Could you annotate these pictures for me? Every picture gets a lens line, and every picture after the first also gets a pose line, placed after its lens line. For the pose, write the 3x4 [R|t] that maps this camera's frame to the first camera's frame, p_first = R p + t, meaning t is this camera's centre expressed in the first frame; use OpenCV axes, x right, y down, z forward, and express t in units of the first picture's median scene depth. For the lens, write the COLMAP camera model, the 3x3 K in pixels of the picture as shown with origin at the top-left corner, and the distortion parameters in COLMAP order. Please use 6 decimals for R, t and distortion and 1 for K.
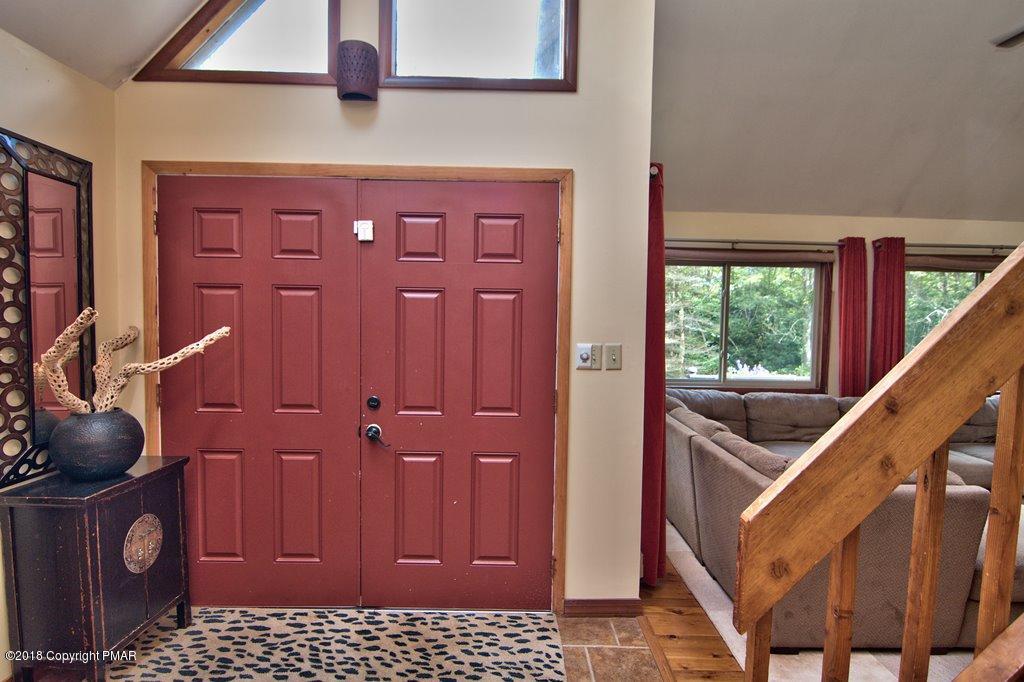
lens RADIAL K [[551.8, 0, 513.6], [0, 551.8, 347.7], [0, 0, 1]] dist [-0.000371, -0.017247]
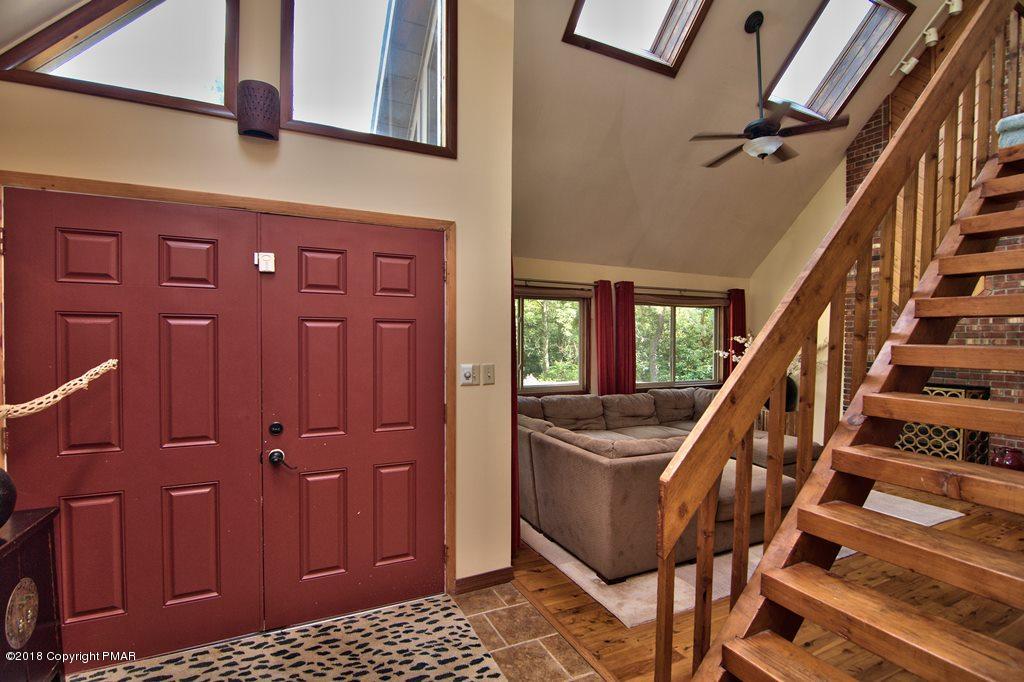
lens RADIAL K [[487.4, 0, 508.8], [0, 487.4, 348.0], [0, 0, 1]] dist [-0.009551, -0.009258]
pose [[0.903363, -0.018901, 0.428461, -0.250924], [0.031837, 0.999227, -0.023046, -0.015805], [-0.427694, 0.034460, 0.903267, -0.013201]]
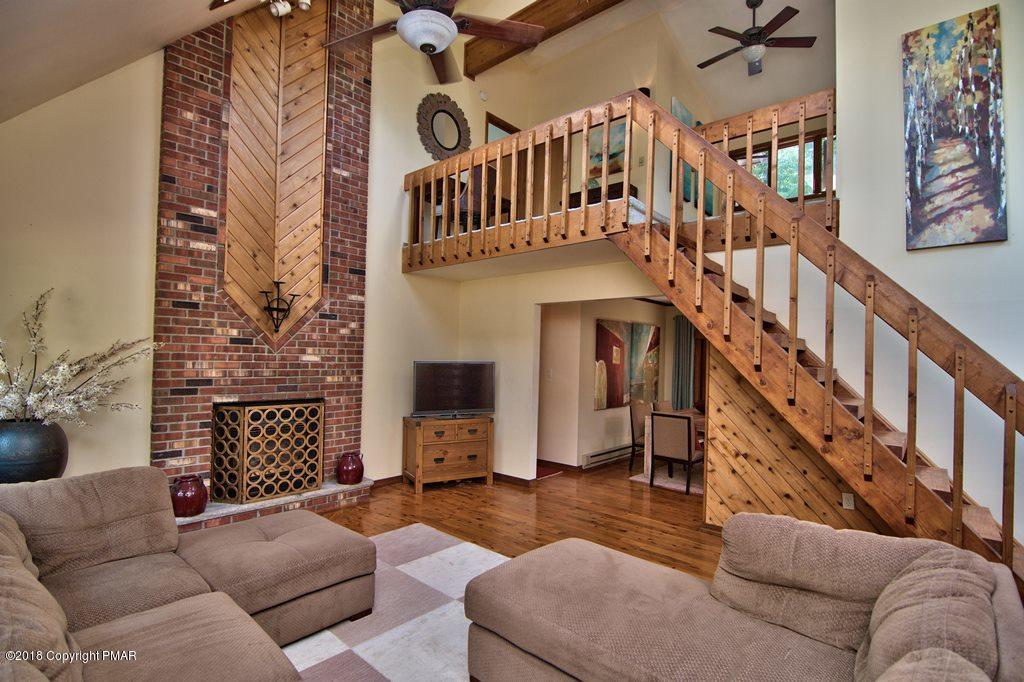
lens RADIAL K [[487.4, 0, 508.8], [0, 487.4, 348.0], [0, 0, 1]] dist [-0.009551, -0.009258]
pose [[-0.737974, -0.026186, 0.674321, 0.465552], [-0.000752, 0.999278, 0.037982, -0.108536], [-0.674829, 0.027523, -0.737461, 1.792480]]
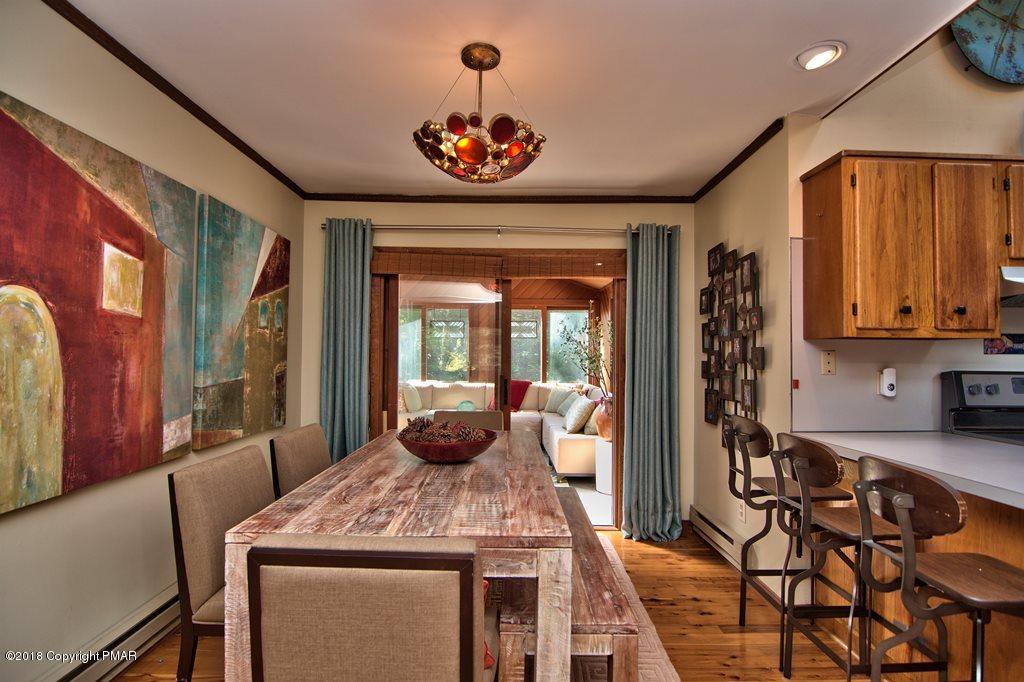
lens RADIAL K [[488.8, 0, 507.9], [0, 488.8, 349.1], [0, 0, 1]] dist [-0.014565, -0.005143]
pose [[-0.999602, -0.024461, 0.014054, 1.262032], [-0.023809, 0.998711, 0.044822, 0.087641], [-0.015133, 0.044469, -0.998896, 0.108801]]
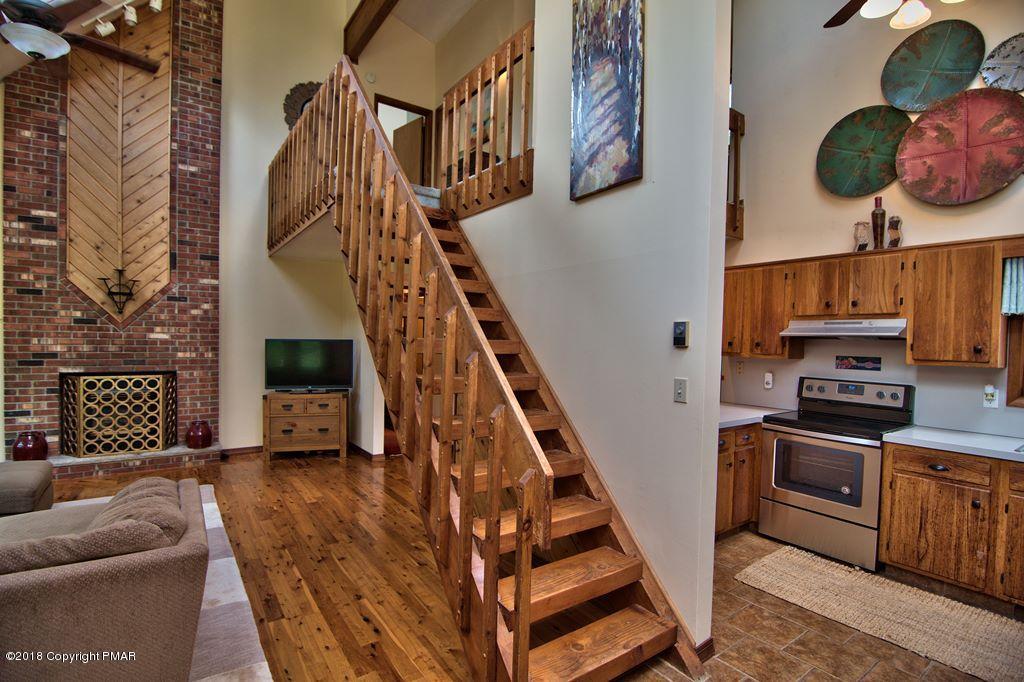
lens RADIAL K [[488.8, 0, 507.9], [0, 488.8, 349.1], [0, 0, 1]] dist [-0.014565, -0.005143]
pose [[-0.560451, -0.048456, 0.826769, -0.306430], [0.015957, 0.997470, 0.069278, -0.063580], [-0.828034, 0.052019, -0.558260, 0.861734]]
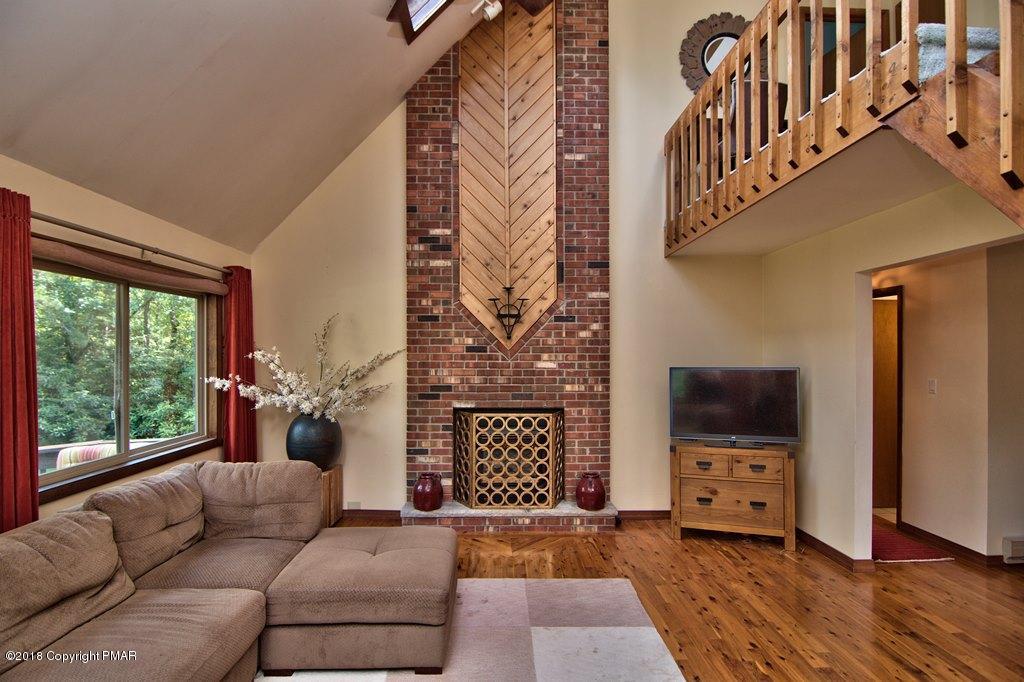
lens RADIAL K [[506.5, 0, 509.8], [0, 506.5, 347.9], [0, 0, 1]] dist [0.000365, -0.015184]
pose [[-0.005778, -0.006088, 0.999965, 0.473755], [0.053709, 0.998536, 0.006390, -0.077976], [-0.998540, 0.053744, -0.005442, 1.074163]]
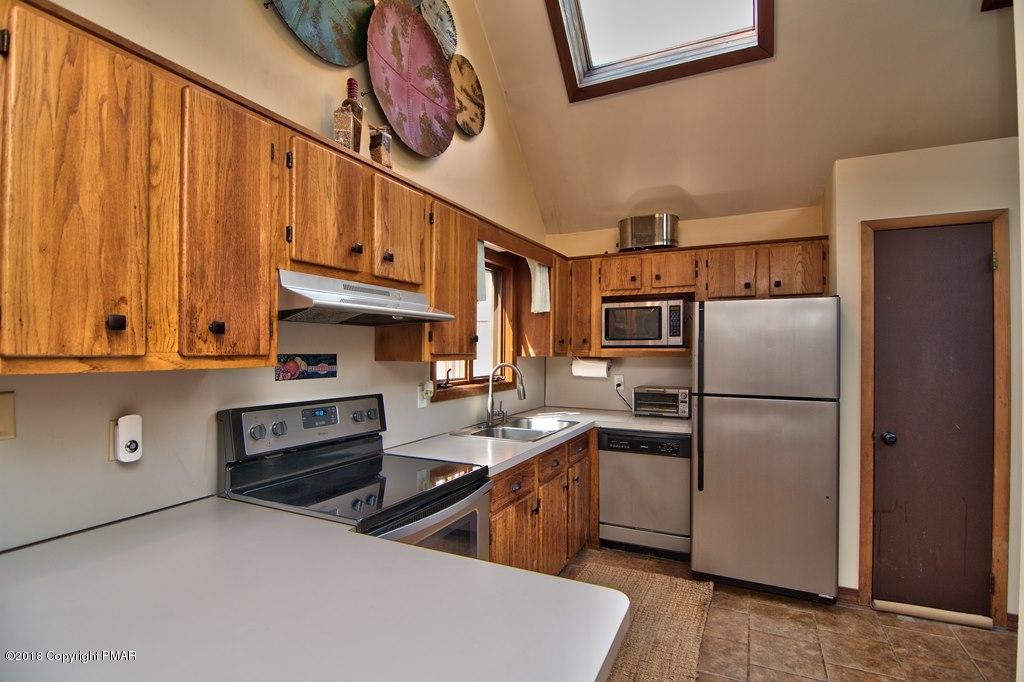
lens RADIAL K [[487.4, 0, 508.8], [0, 487.4, 348.0], [0, 0, 1]] dist [-0.009551, -0.009258]
pose [[-0.462106, -0.024811, -0.886478, 0.849799], [-0.062231, 0.998052, 0.004506, 0.042723], [0.884639, 0.057249, -0.462749, -0.176782]]
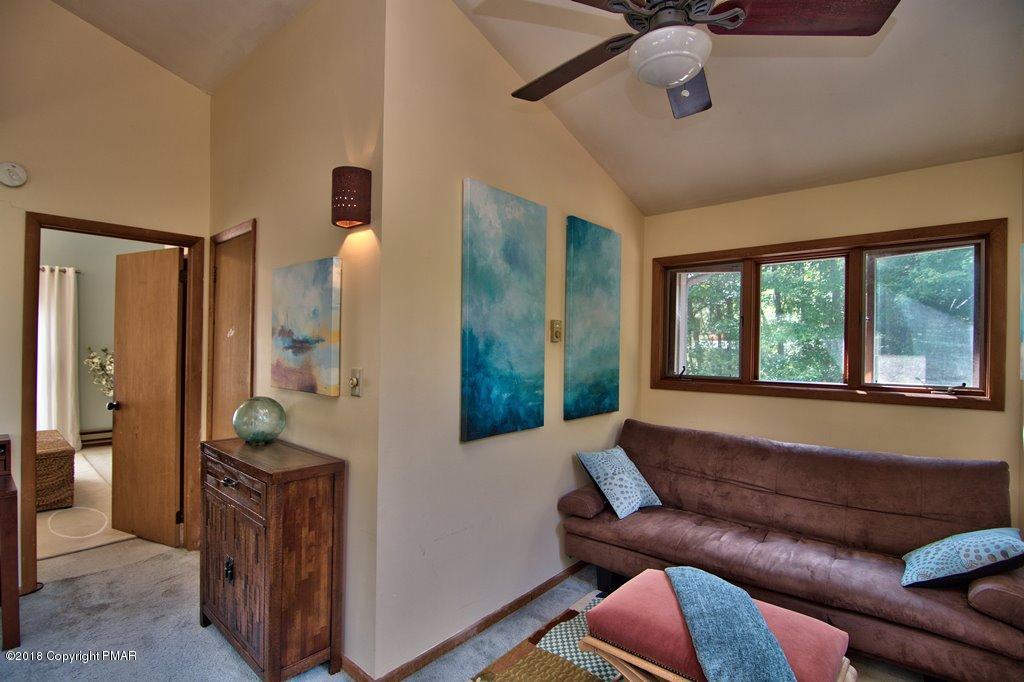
lens RADIAL K [[487.4, 0, 508.8], [0, 487.4, 348.0], [0, 0, 1]] dist [-0.009551, -0.009258]
pose [[-0.744411, -0.027616, 0.667151, 0.884552], [0.013152, 0.998344, 0.056001, -1.030798], [-0.667593, 0.050463, -0.742815, -0.003983]]
